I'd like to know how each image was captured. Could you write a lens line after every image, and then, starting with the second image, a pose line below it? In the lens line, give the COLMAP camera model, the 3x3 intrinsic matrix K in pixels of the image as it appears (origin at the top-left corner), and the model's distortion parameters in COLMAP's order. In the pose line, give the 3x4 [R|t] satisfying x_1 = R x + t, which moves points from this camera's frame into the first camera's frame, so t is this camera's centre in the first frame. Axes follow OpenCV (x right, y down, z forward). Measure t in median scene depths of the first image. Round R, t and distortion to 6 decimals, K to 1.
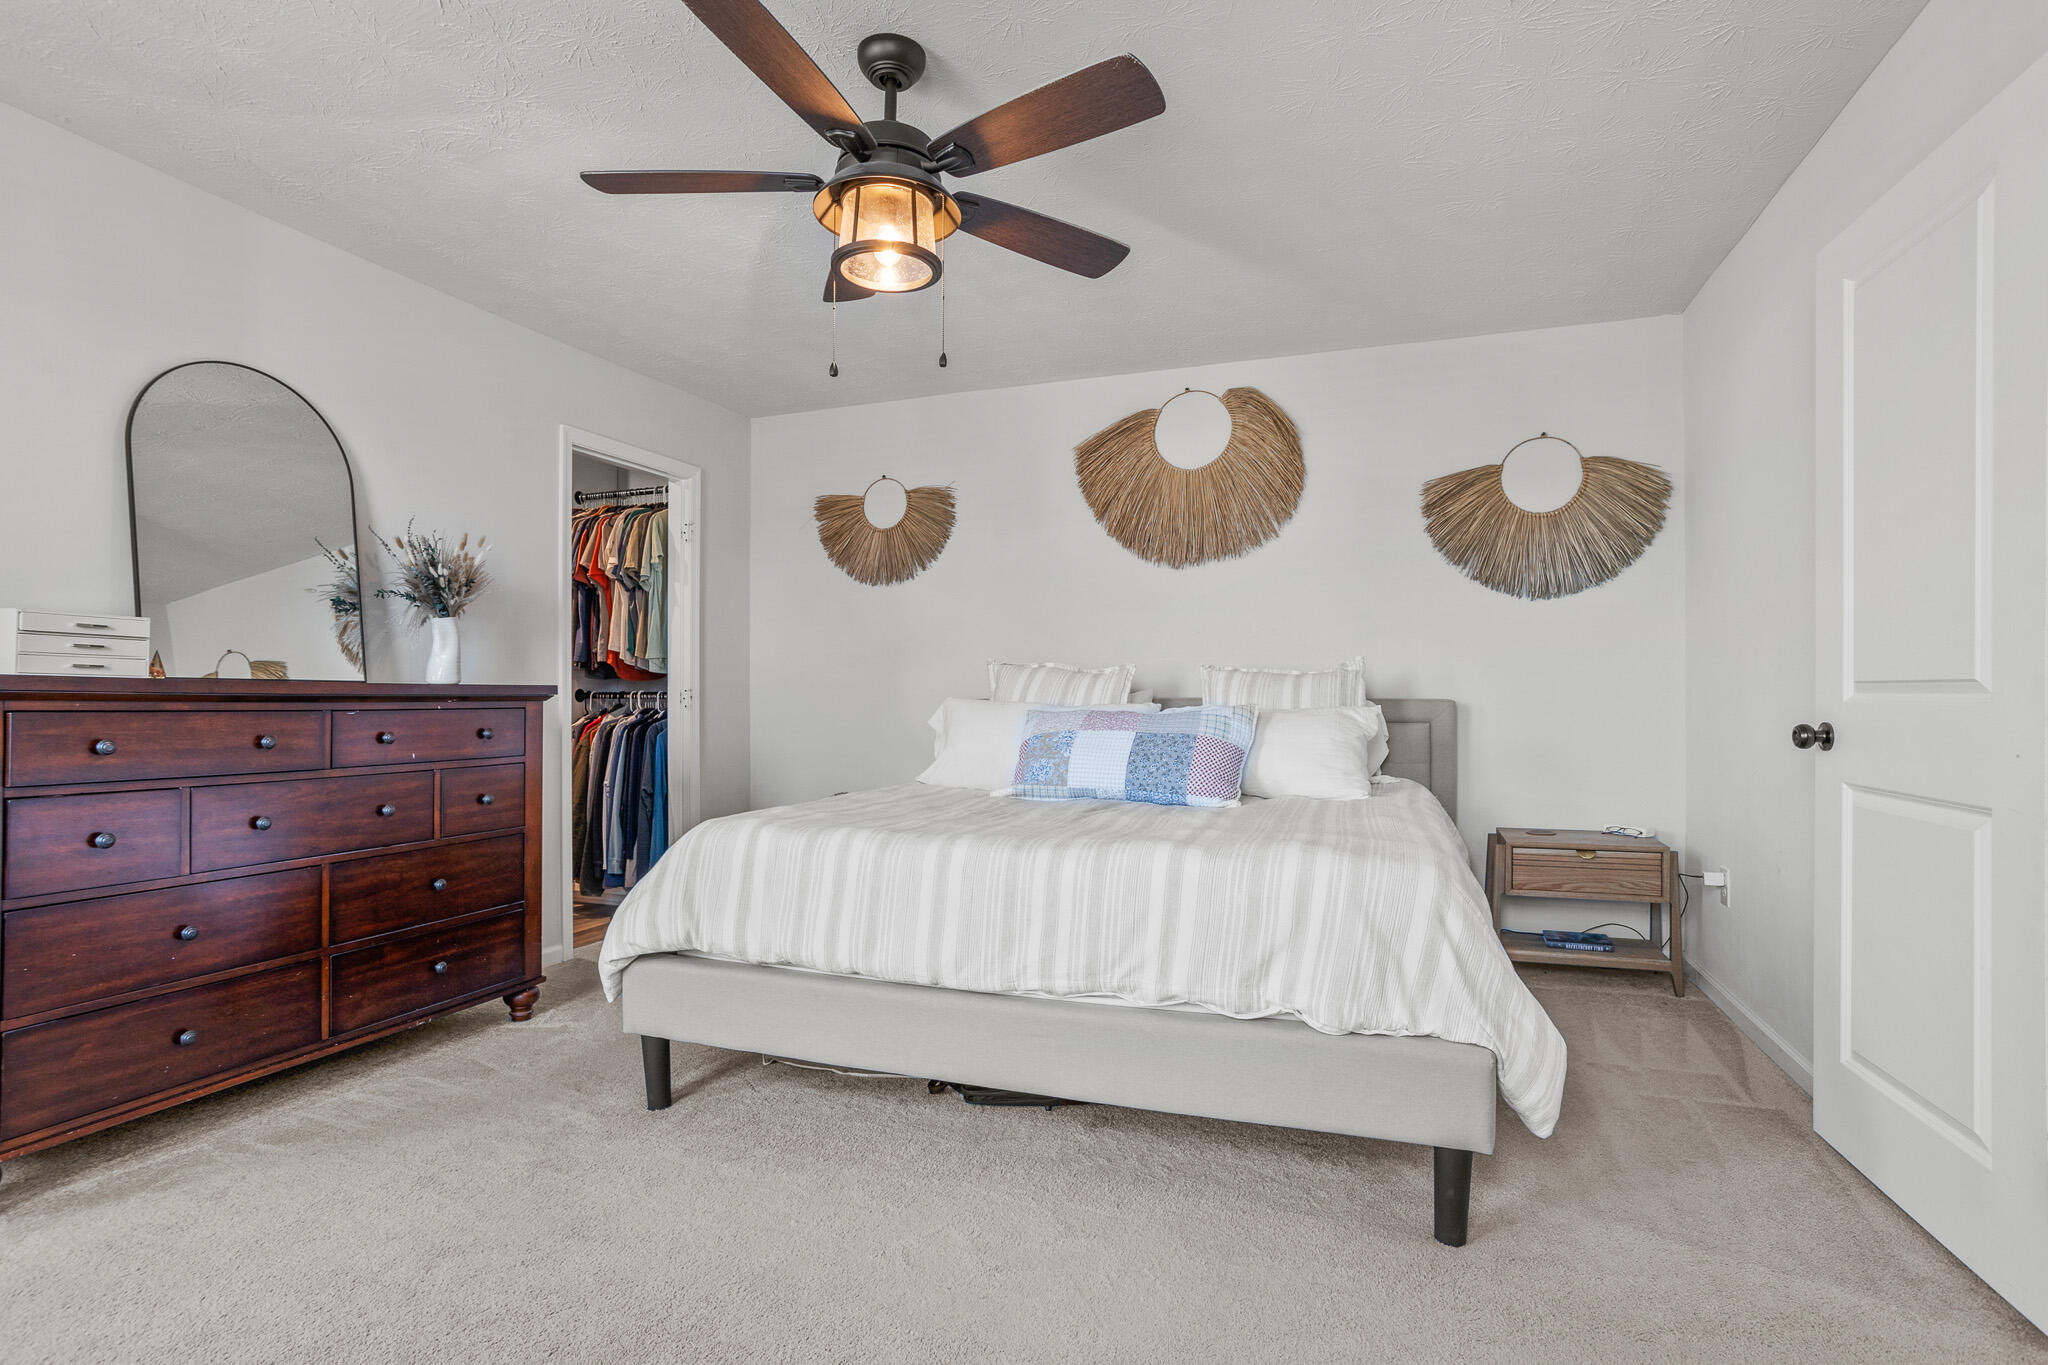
lens RADIAL K [[1011.3, 0, 1035.9], [0, 1011.3, 685.5], [0, 0, 1]] dist [-0.028063, 0.015247]
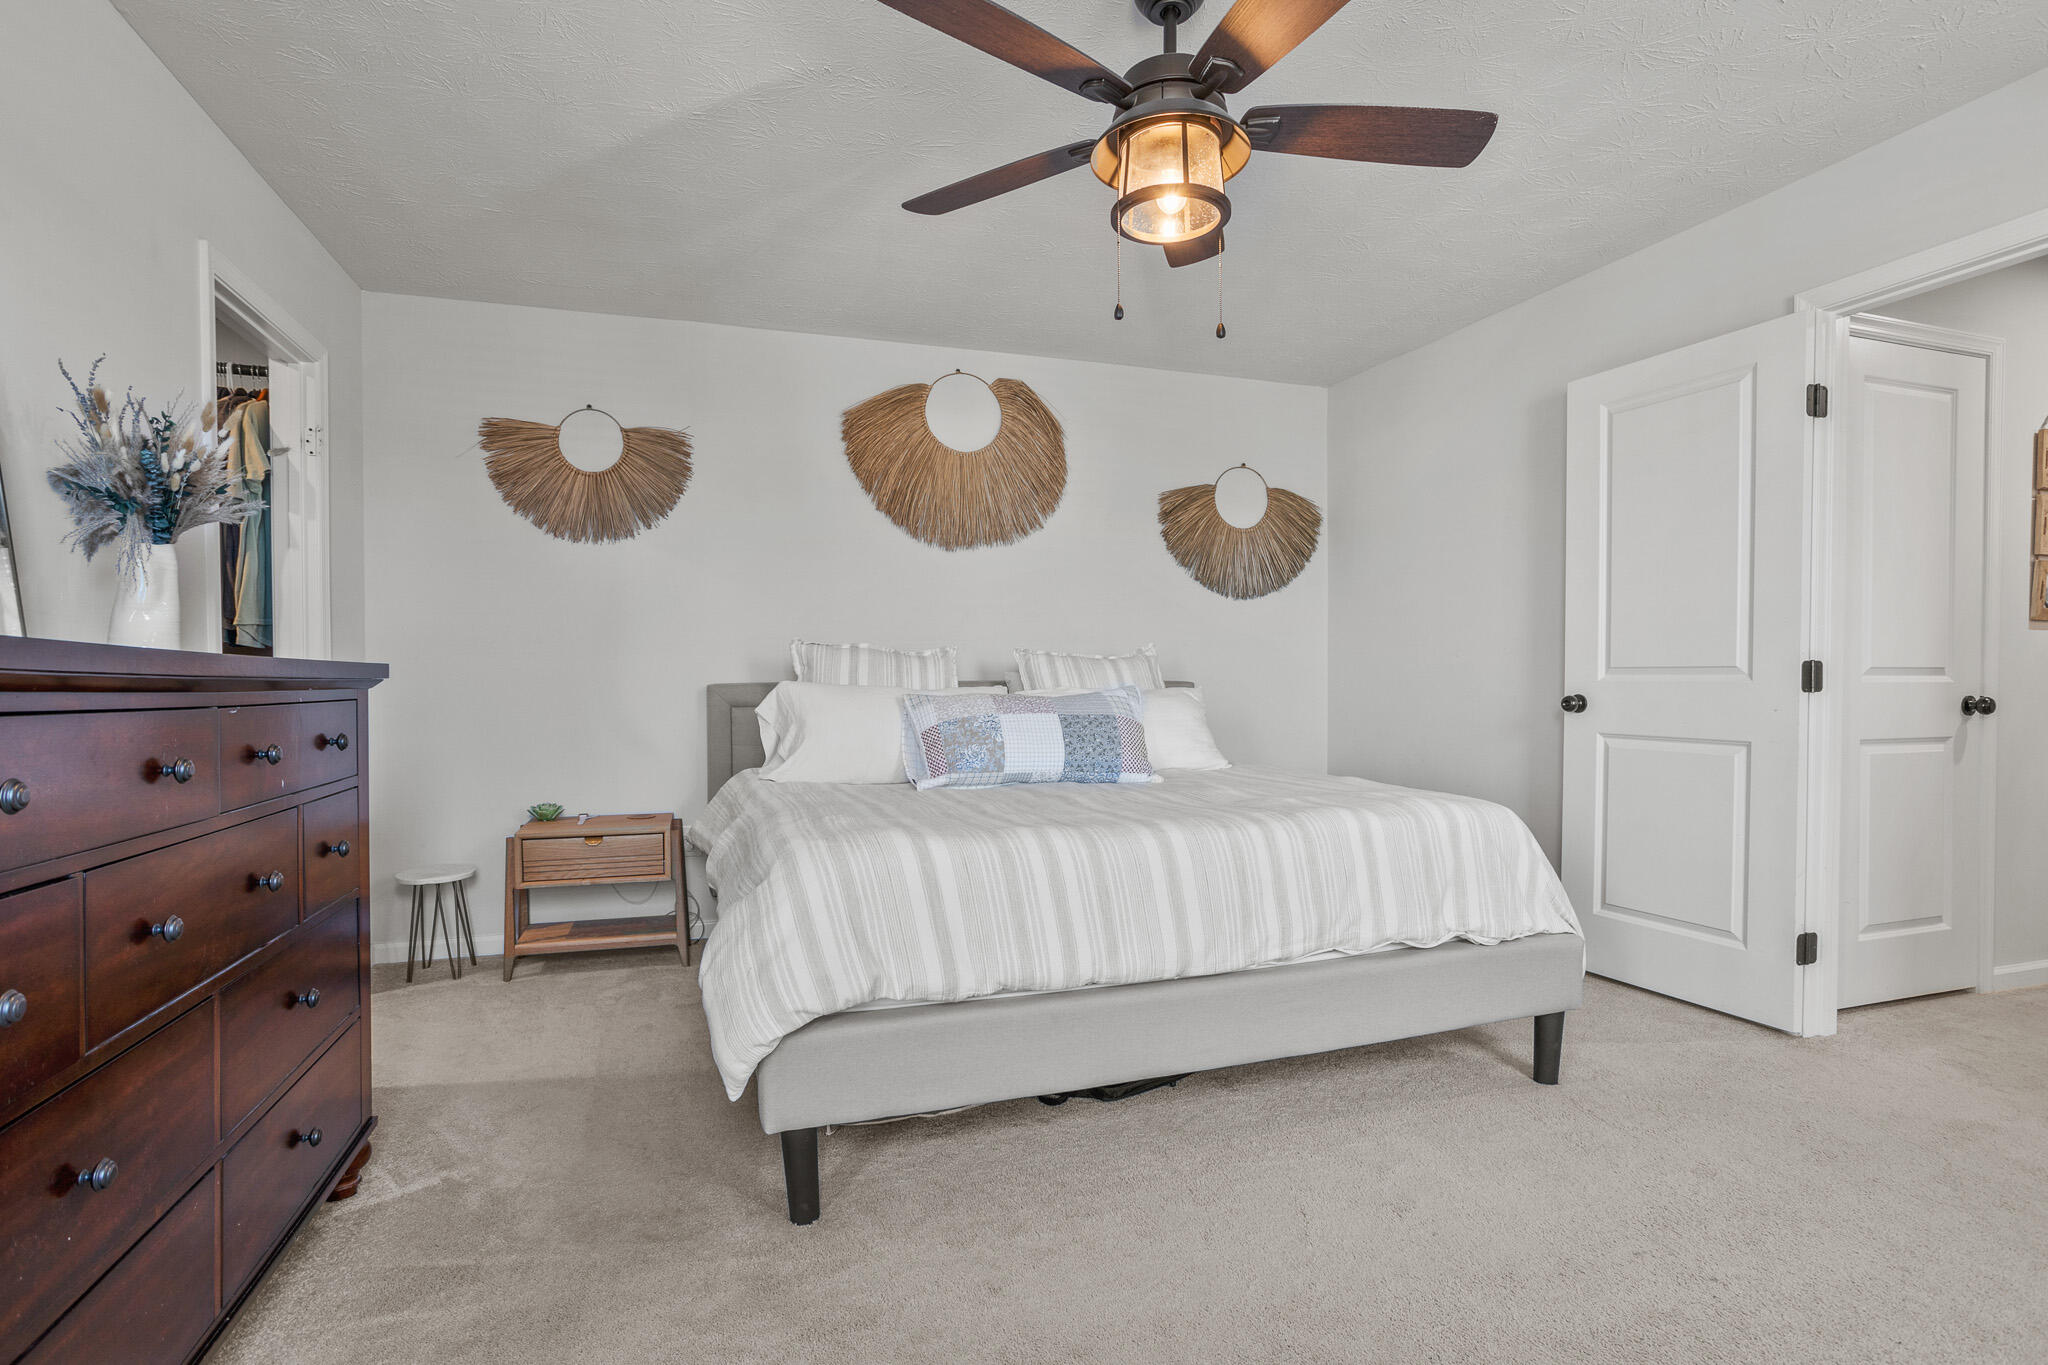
lens RADIAL K [[1011.3, 0, 1042.0], [0, 1011.3, 682.9], [0, 0, 1]] dist [-0.028063, 0.015247]
pose [[0.773686, -0.006051, 0.633541, -0.434139], [-0.000173, 0.999952, 0.009762, 0.004083], [-0.633569, -0.007662, 0.773648, 0.183654]]
